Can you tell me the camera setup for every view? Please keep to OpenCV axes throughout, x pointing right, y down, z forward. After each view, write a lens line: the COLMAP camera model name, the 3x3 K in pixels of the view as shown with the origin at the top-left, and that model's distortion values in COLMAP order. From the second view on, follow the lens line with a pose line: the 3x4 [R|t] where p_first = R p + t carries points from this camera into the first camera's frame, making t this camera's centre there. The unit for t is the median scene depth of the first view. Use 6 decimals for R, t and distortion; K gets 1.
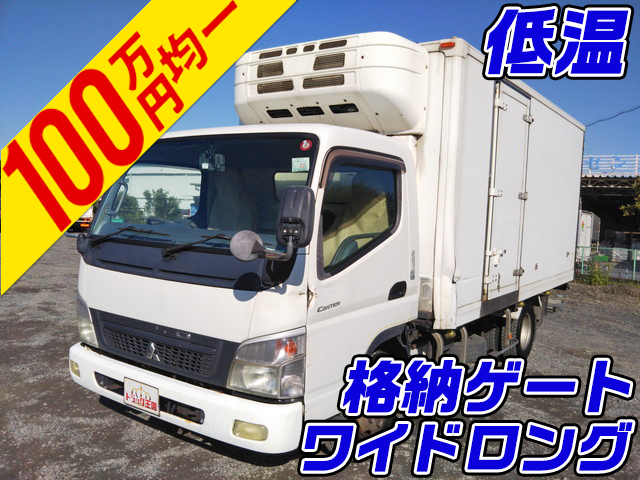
lens RADIAL K [[540.5, 0, 317.8], [0, 540.5, 248.0], [0, 0, 1]] dist [0.002852, -0.109861]
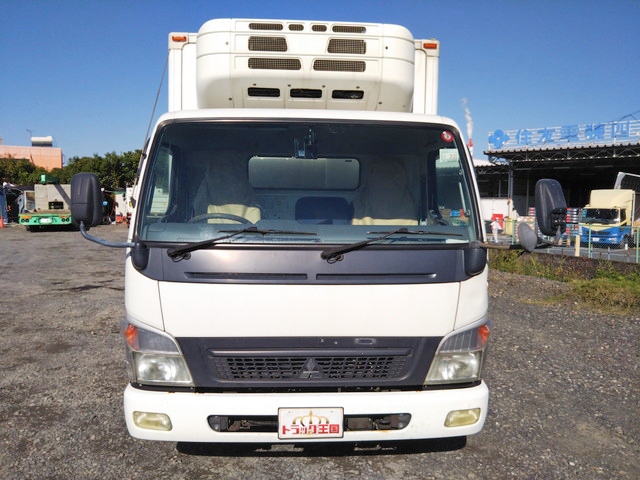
lens RADIAL K [[543.5, 0, 320.0], [0, 543.5, 240.0], [0, 0, 1]] dist [-0.021728, -0.012404]
pose [[0.793637, -0.082381, 0.602788, -0.650787], [0.064324, 0.996599, 0.051513, -0.047388], [-0.604981, -0.002109, 0.796237, 0.243956]]
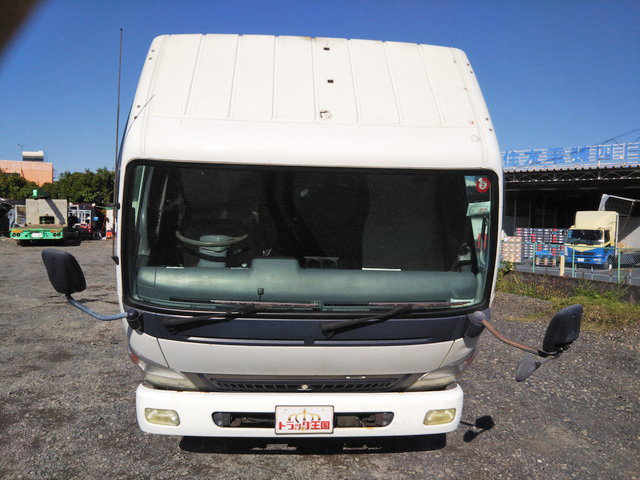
lens RADIAL K [[540.5, 0, 317.8], [0, 540.5, 248.0], [0, 0, 1]] dist [0.002852, -0.109861]
pose [[0.785064, -0.062867, 0.616217, -0.705623], [0.052671, 0.998008, 0.034714, -0.049422], [-0.617172, 0.005204, 0.786811, 0.183220]]
